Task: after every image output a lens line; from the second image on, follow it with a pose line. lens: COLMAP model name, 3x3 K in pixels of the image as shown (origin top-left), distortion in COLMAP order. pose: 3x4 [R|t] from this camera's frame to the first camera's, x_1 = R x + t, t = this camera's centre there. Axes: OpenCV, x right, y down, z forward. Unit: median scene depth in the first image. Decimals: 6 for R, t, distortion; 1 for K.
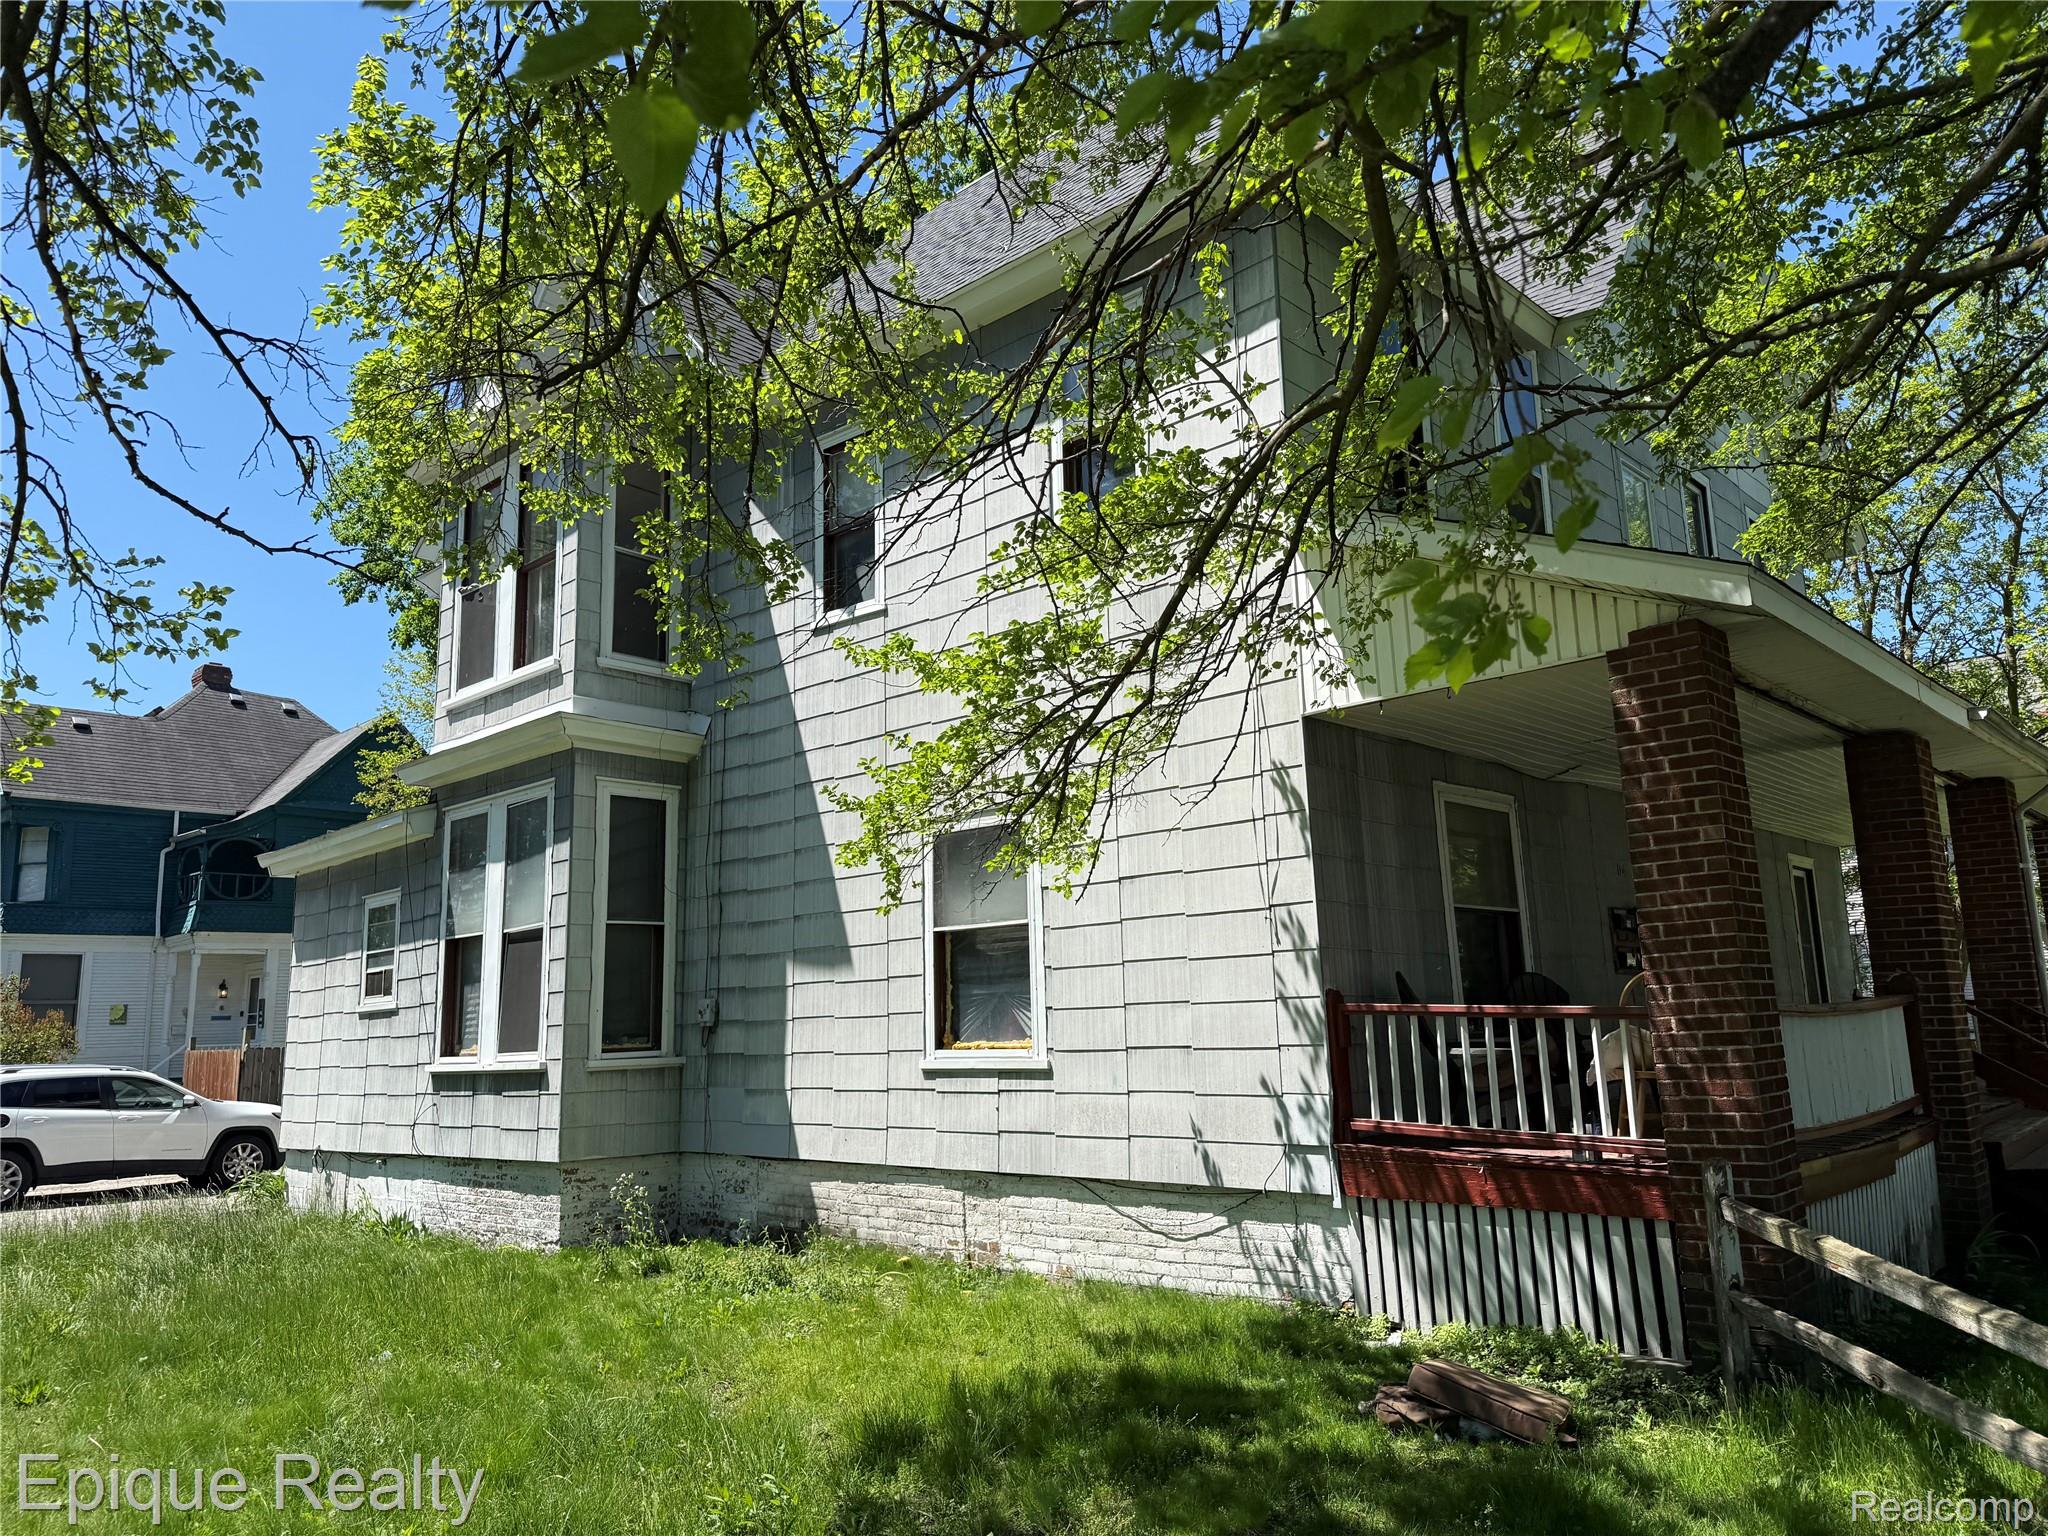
lens RADIAL K [[1443.7, 0, 1025.0], [0, 1443.7, 763.1], [0, 0, 1]] dist [0.137876, -0.250089]
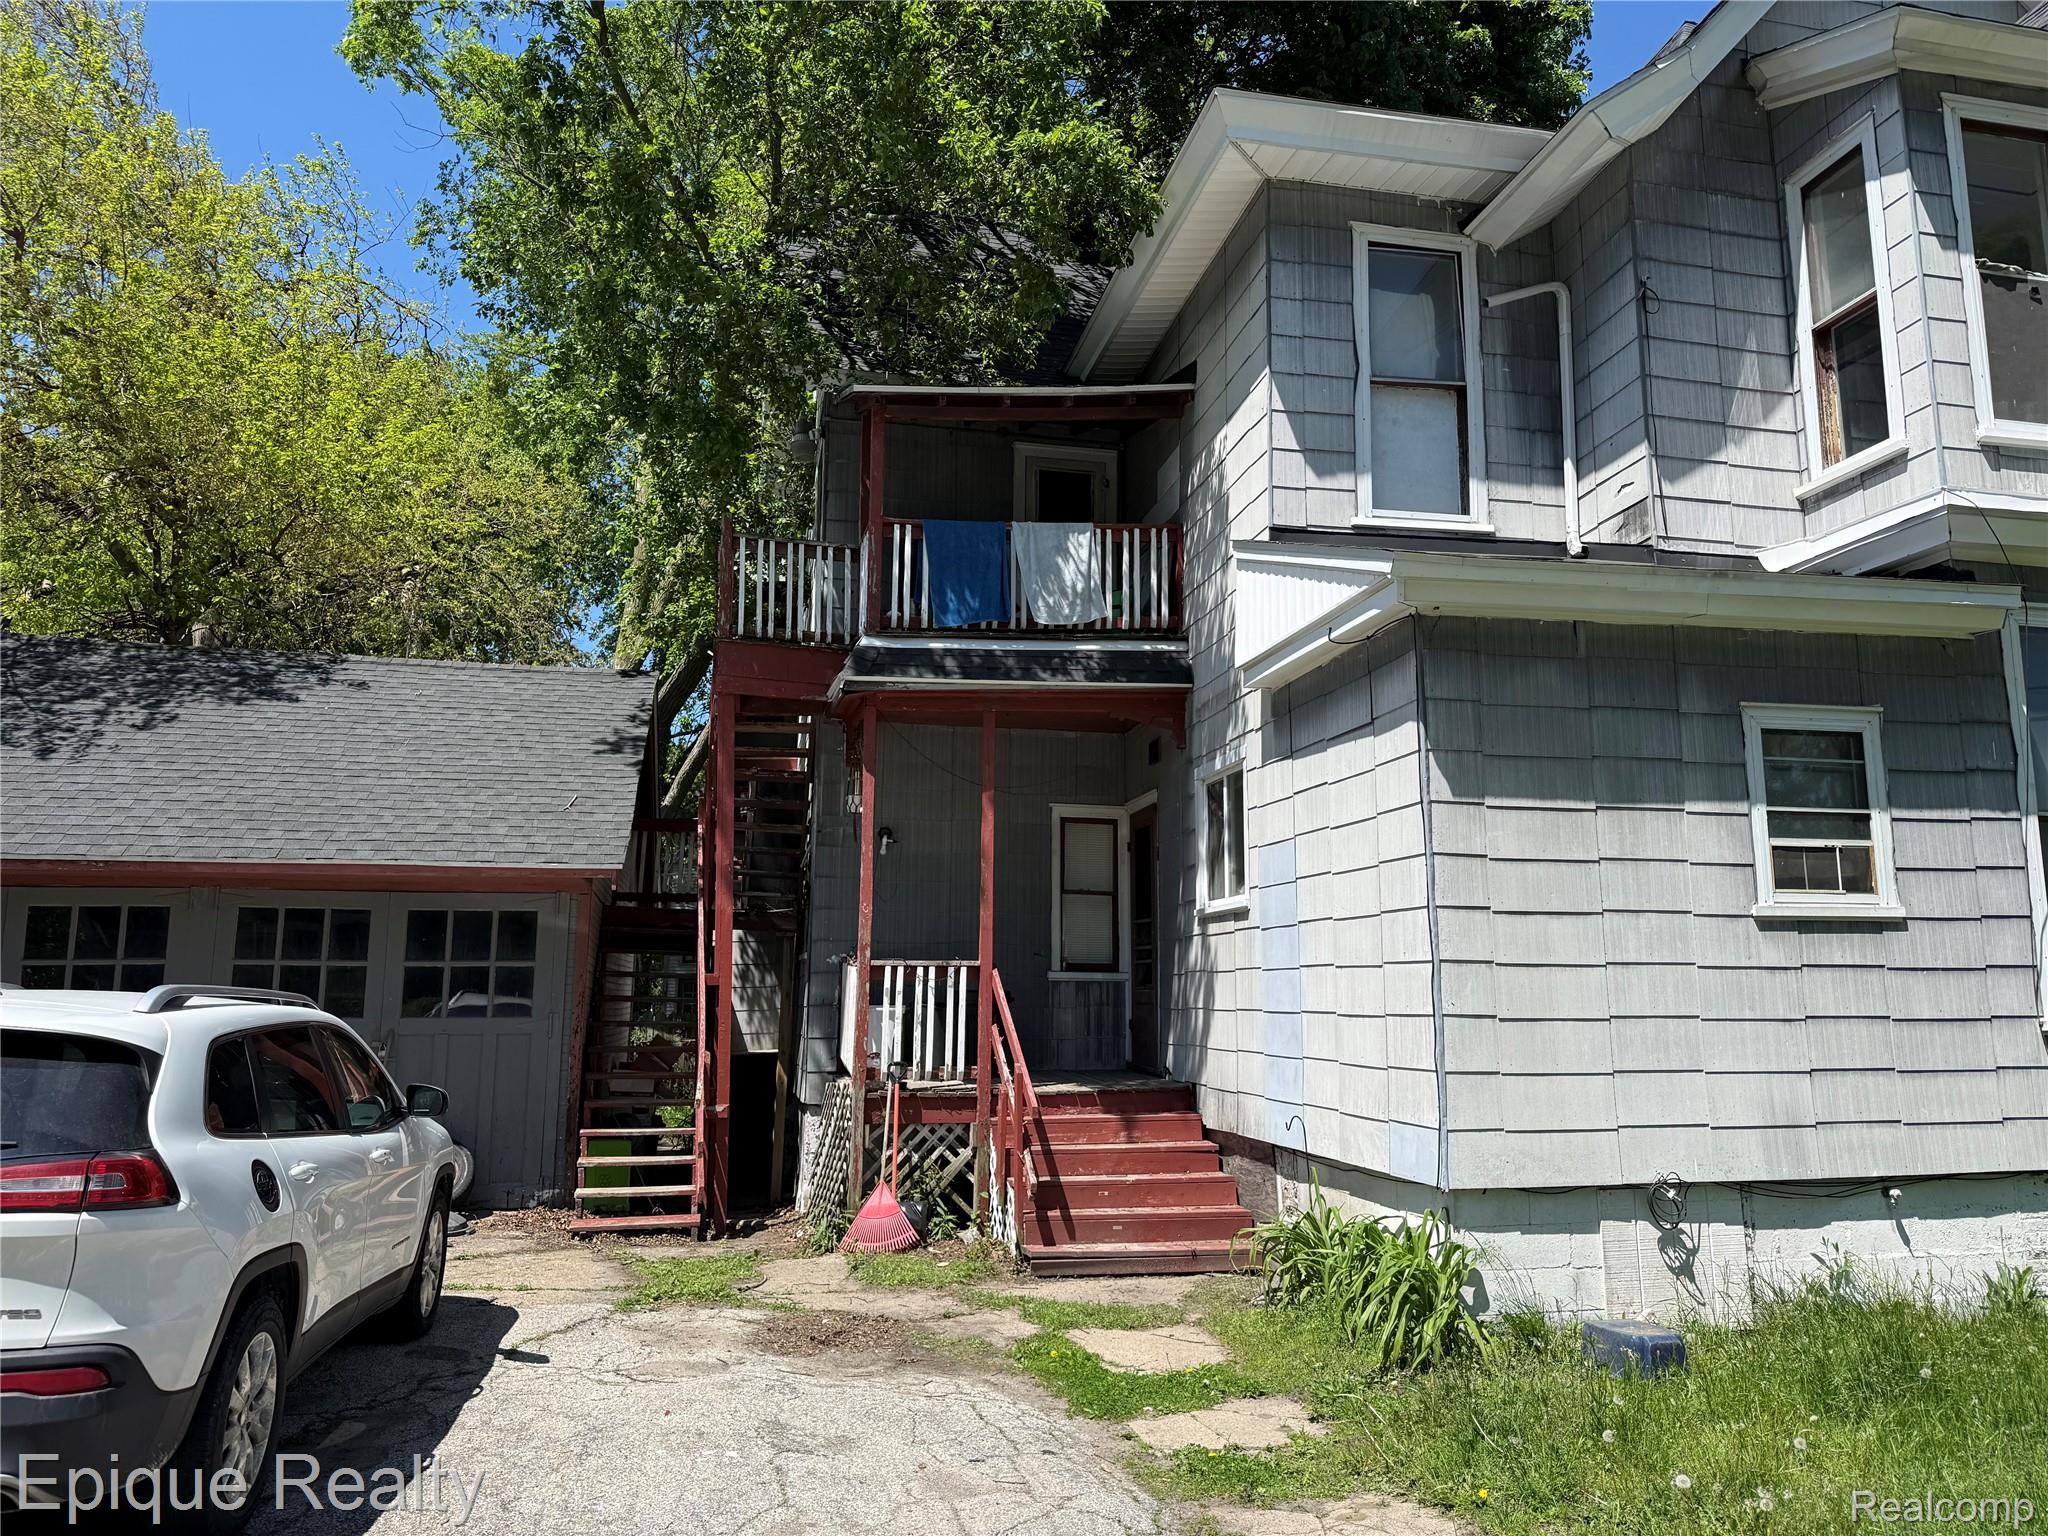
lens RADIAL K [[1435.3, 0, 1024.0], [0, 1435.3, 768.0], [0, 0, 1]] dist [0.078971, -0.083521]
pose [[0.562892, 0.160415, 0.810815, -1.233854], [-0.176962, 0.981628, -0.071356, 0.239153], [-0.807365, -0.103318, 0.580937, 1.085443]]
